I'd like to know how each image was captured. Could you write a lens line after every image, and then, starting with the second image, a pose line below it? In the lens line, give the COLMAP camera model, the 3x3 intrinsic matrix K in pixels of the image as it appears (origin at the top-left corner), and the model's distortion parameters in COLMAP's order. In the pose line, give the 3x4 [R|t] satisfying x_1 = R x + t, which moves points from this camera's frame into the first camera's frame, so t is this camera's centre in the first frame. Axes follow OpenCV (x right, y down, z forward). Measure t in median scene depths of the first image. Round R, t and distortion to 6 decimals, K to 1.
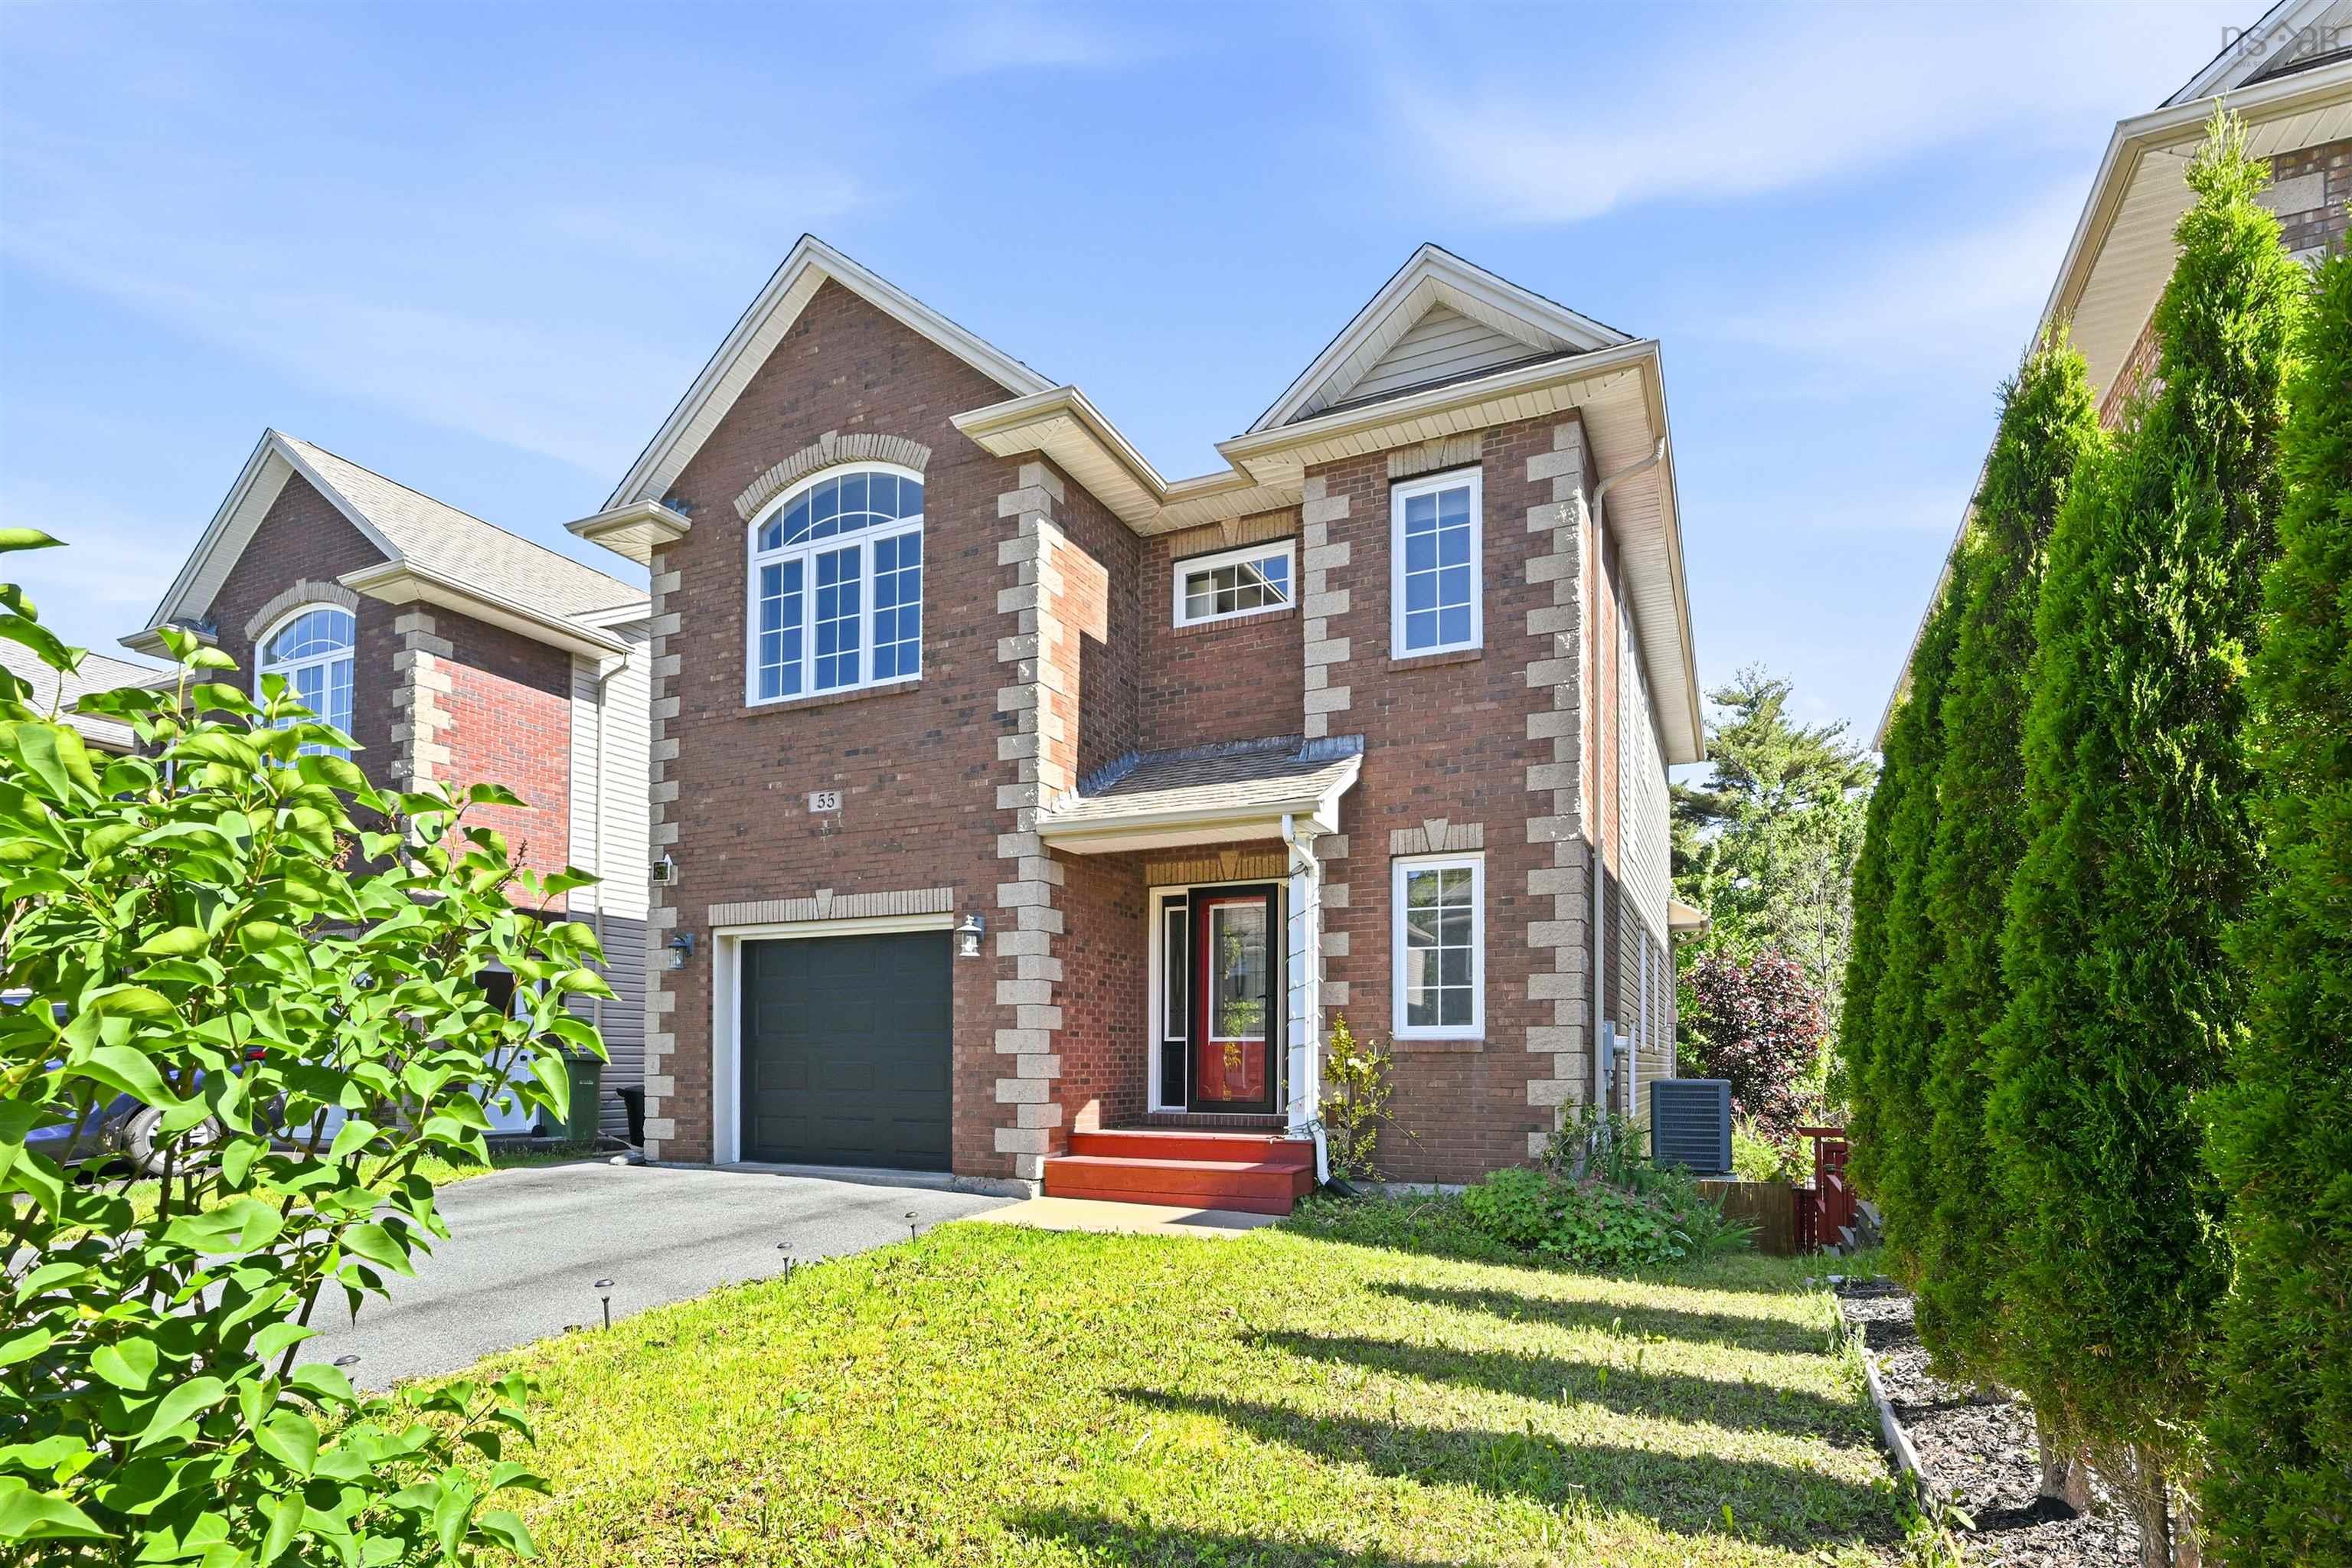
lens RADIAL K [[1165.0, 0, 1177.4], [0, 1165.0, 811.2], [0, 0, 1]] dist [0.000823, -0.000510]
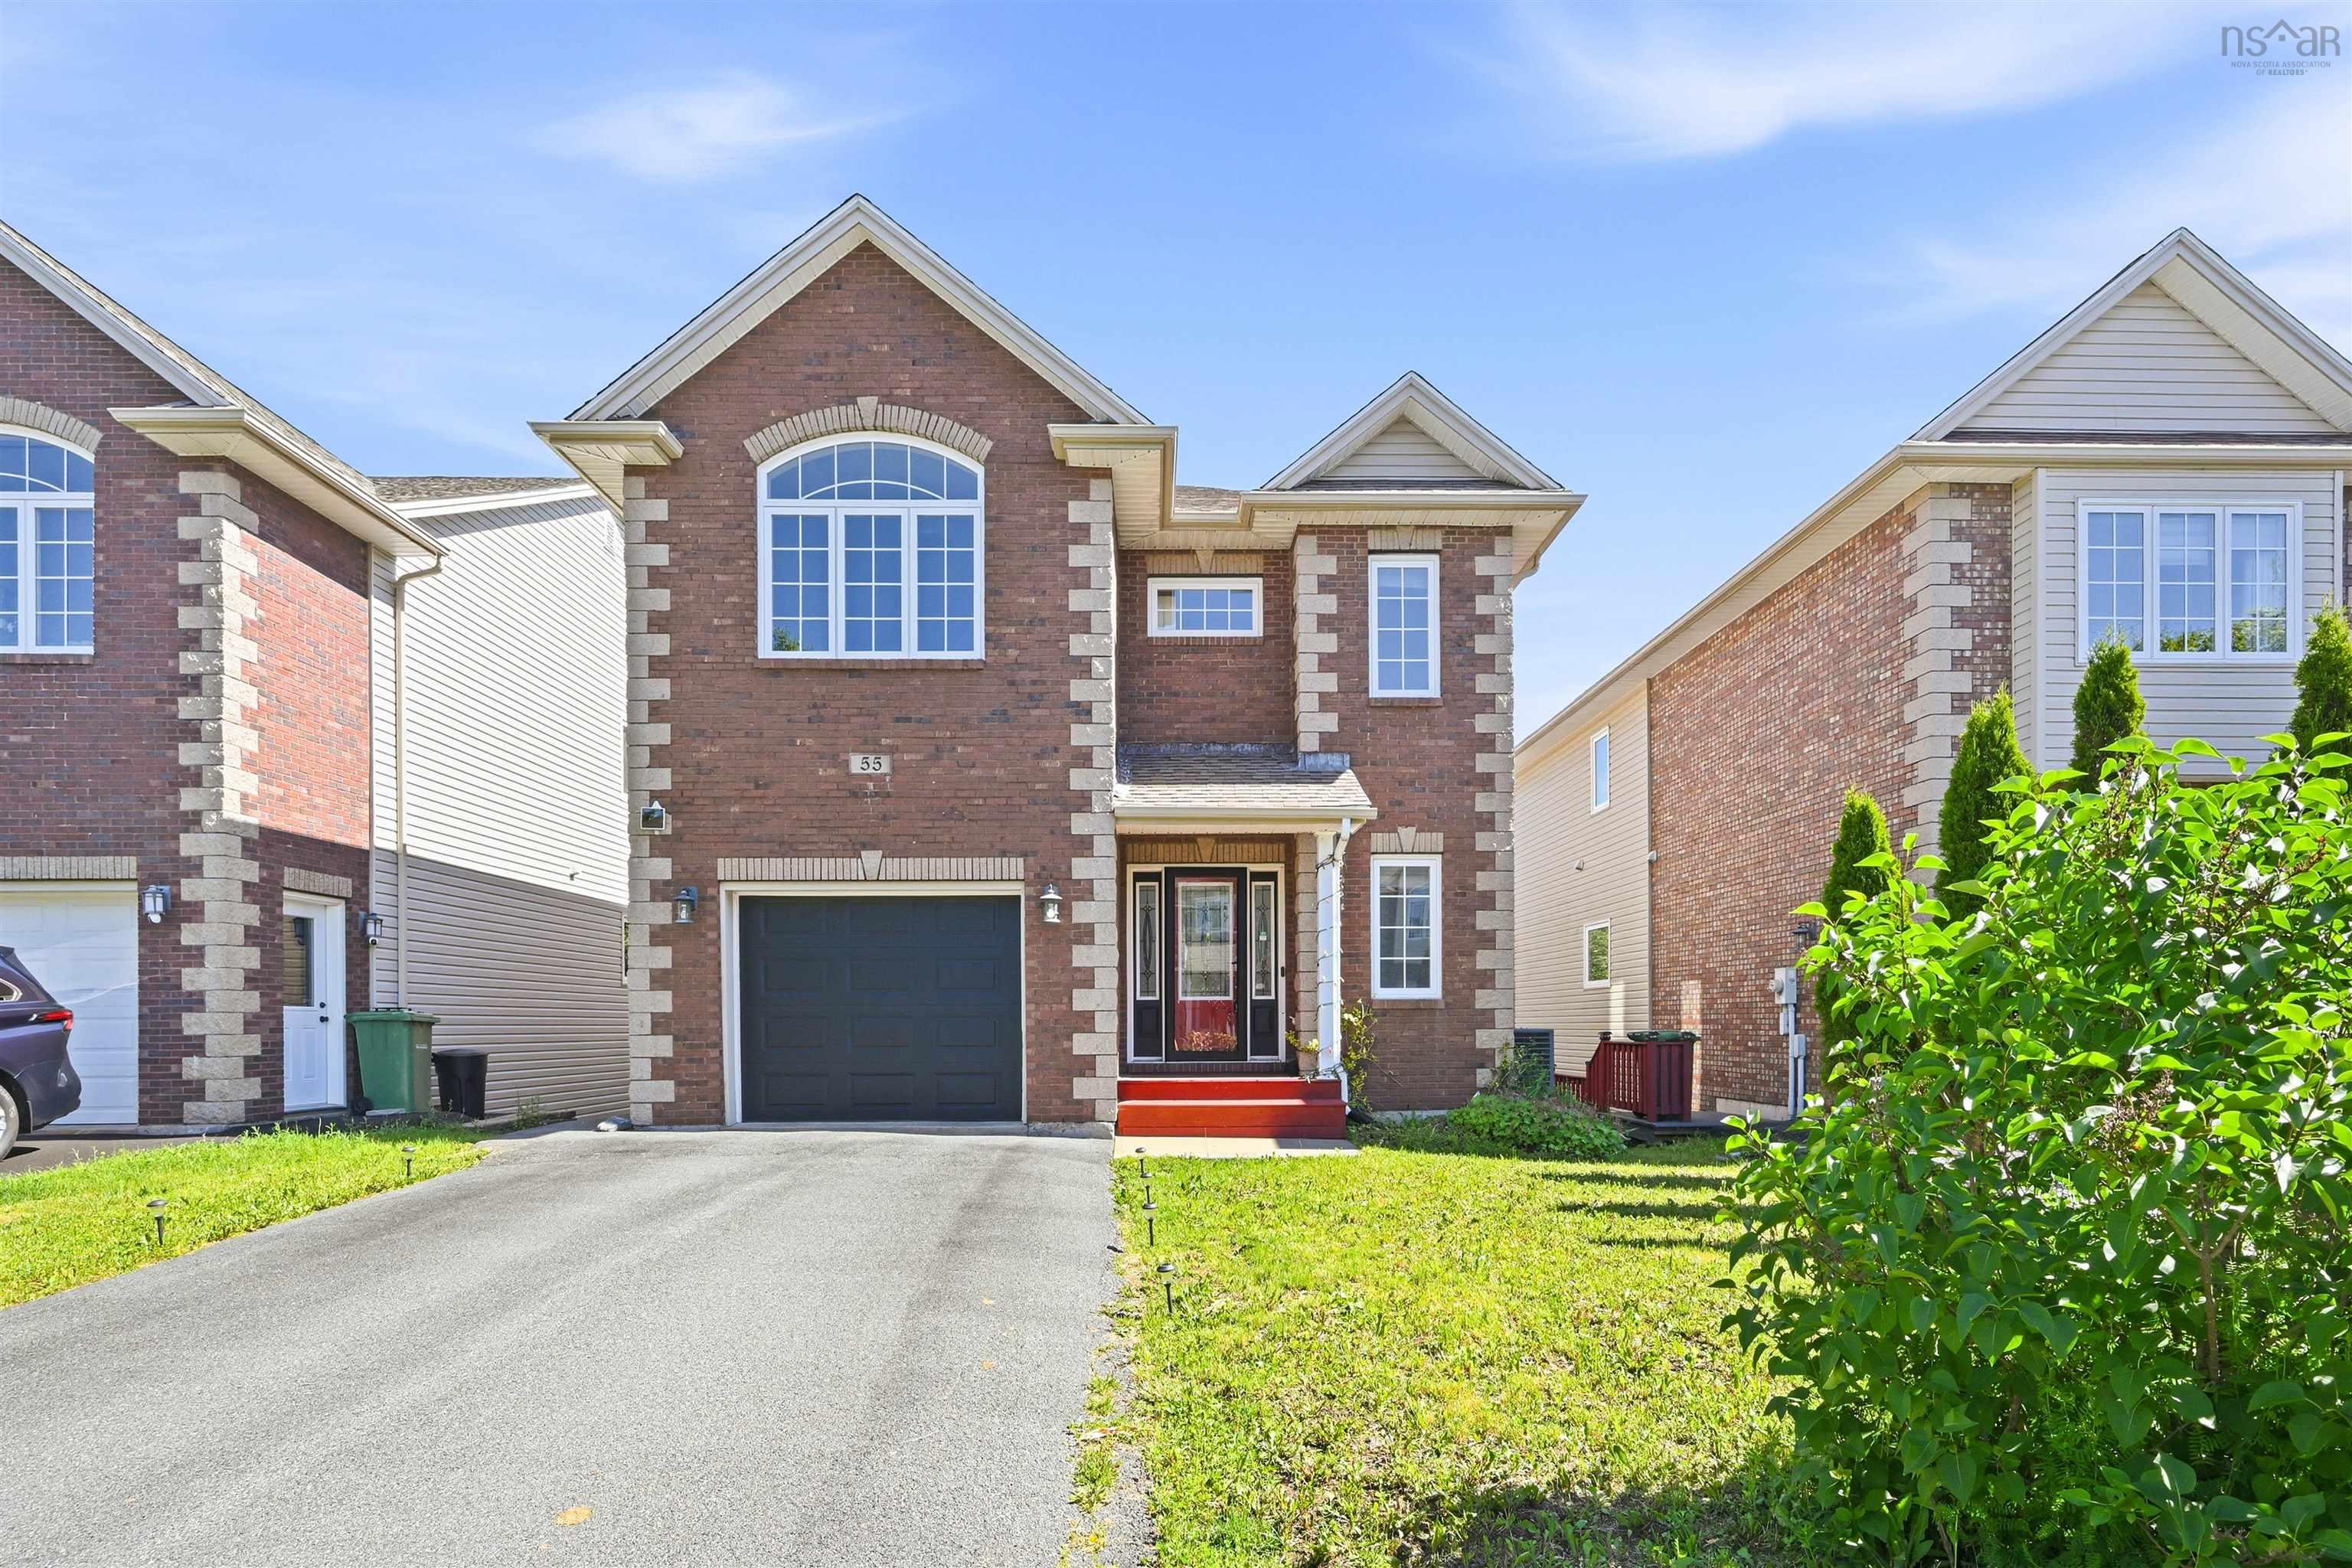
lens RADIAL K [[1138.1, 0, 1174.8], [0, 1138.1, 784.4], [0, 0, 1]] dist [-0.000930, 0.000042]
pose [[0.896751, 0.084515, 0.434389, -0.505370], [-0.086720, 0.996123, -0.014782, 0.000803], [-0.433955, -0.024414, 0.900604, -0.012494]]
